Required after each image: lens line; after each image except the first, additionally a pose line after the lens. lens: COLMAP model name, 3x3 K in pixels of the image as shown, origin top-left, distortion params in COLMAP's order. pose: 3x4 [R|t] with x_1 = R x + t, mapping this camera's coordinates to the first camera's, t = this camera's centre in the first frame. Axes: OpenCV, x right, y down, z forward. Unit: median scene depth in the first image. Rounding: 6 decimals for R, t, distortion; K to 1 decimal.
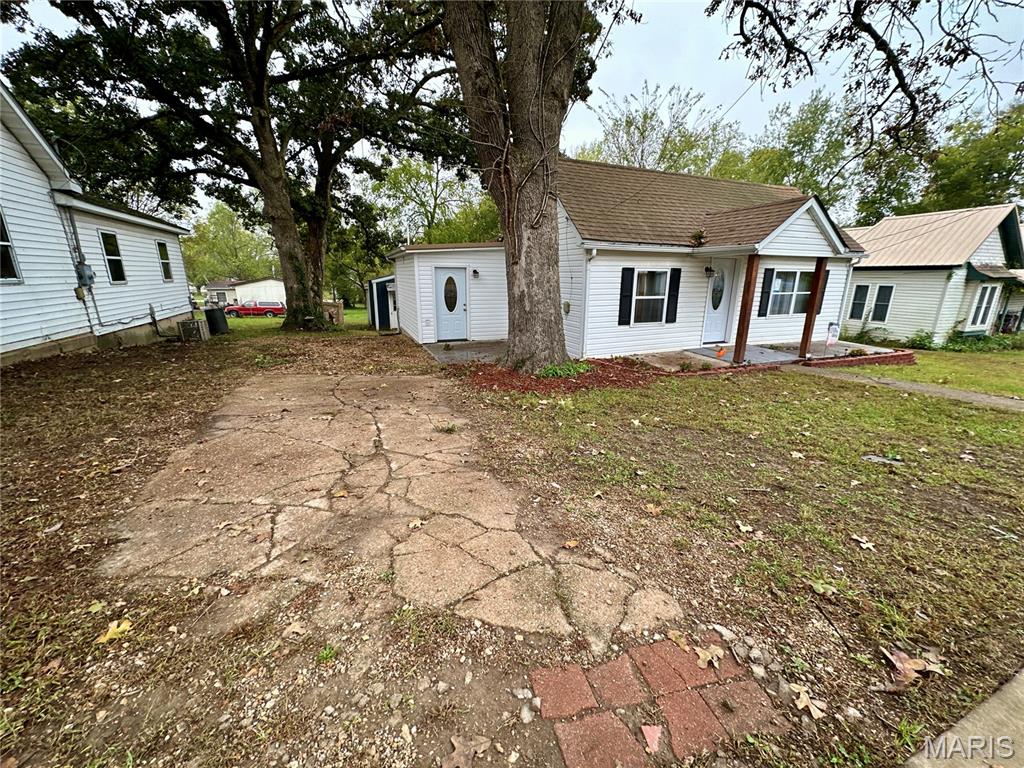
lens RADIAL K [[407.5, 0, 513.1], [0, 407.5, 383.5], [0, 0, 1]] dist [-0.000842, -0.000343]
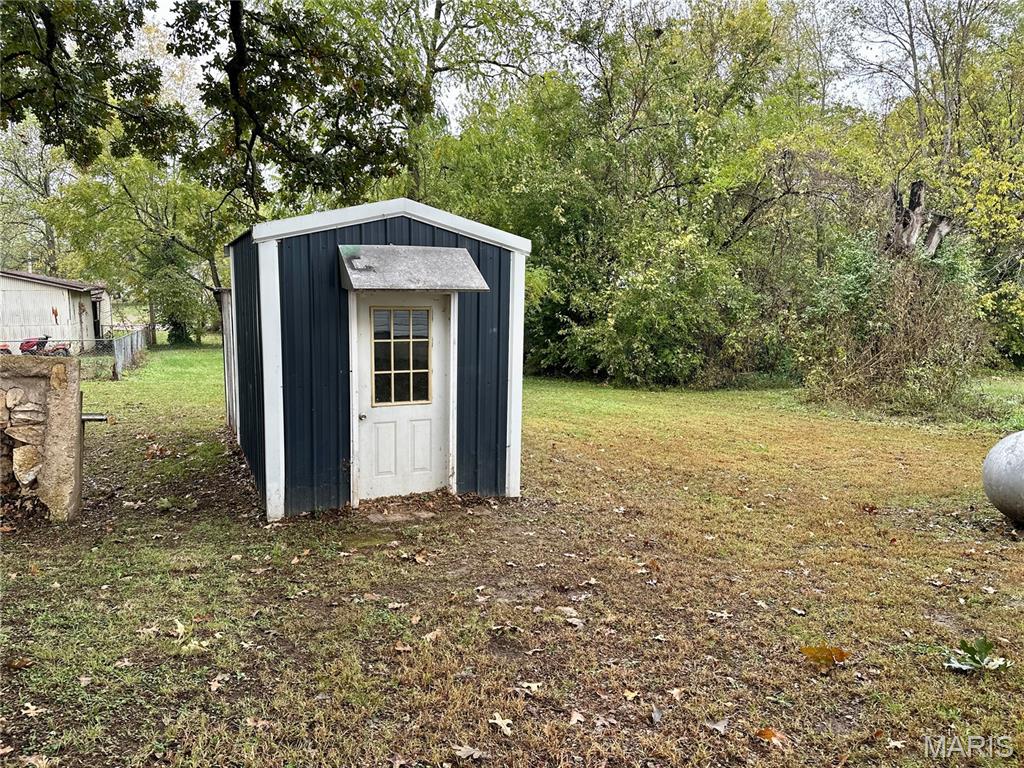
lens RADIAL K [[708.6, 0, 512.0], [0, 708.6, 384.0], [0, 0, 1]] dist [0.000971, 0.000030]
pose [[0.999363, 0.000346, 0.035690, -0.238654], [0.003838, 0.993111, -0.117116, -0.146977], [-0.035484, 0.117178, 0.992477, 0.680010]]
